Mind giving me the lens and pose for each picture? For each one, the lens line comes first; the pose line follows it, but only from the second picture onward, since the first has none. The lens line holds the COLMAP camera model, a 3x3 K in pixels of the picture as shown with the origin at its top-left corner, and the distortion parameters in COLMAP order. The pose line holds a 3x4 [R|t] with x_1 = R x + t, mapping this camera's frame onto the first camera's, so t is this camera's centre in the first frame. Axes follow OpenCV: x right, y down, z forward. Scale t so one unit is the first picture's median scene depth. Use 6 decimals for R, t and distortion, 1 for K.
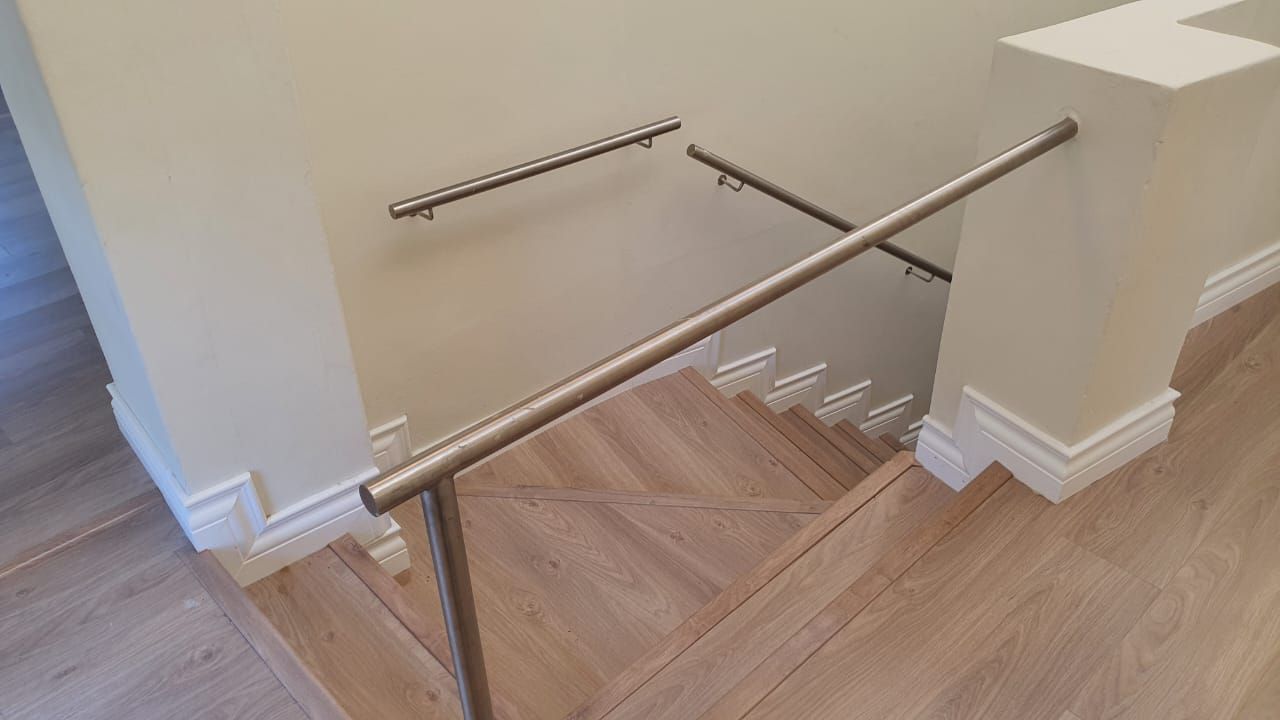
lens RADIAL K [[997.4, 0, 640.0], [0, 997.4, 360.0], [0, 0, 1]] dist [0.166214, -0.328057]
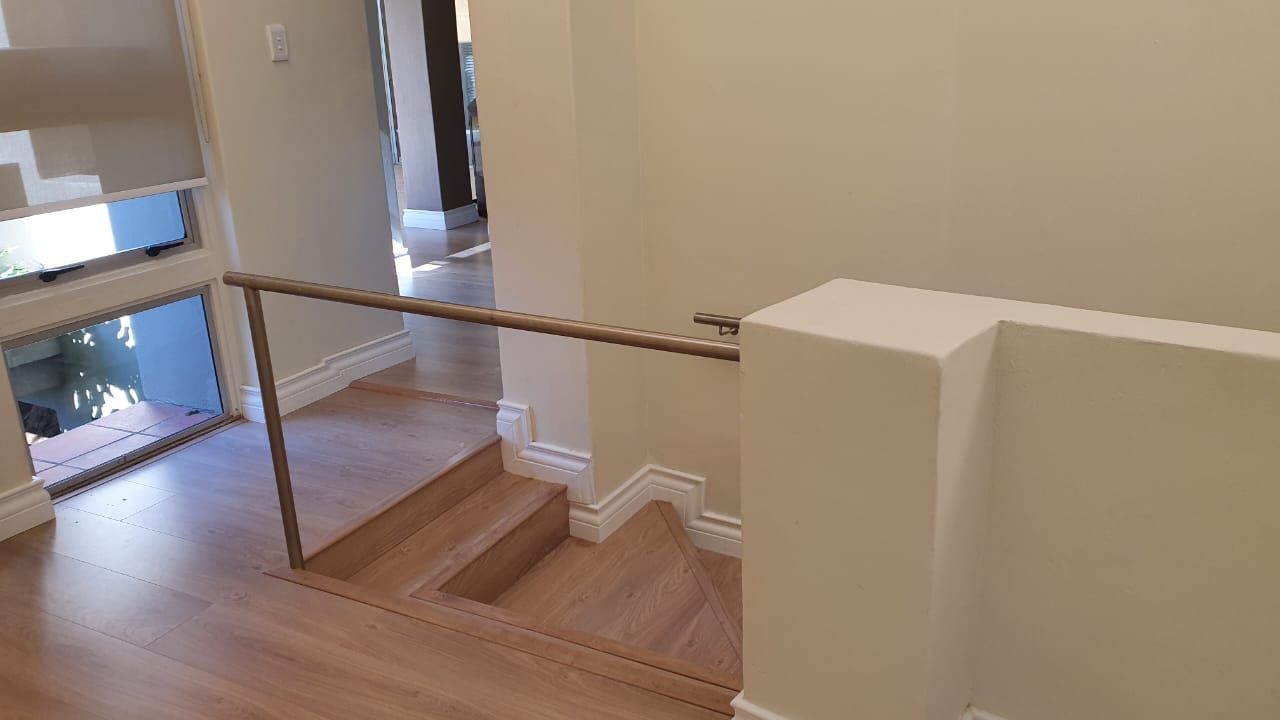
lens RADIAL K [[997.4, 0, 640.0], [0, 997.4, 360.0], [0, 0, 1]] dist [0.166214, -0.328057]
pose [[0.311377, 0.305989, -0.899675, 0.896112], [-0.509288, 0.853031, 0.113860, -0.187524], [0.802290, 0.422740, 0.421451, 0.313140]]
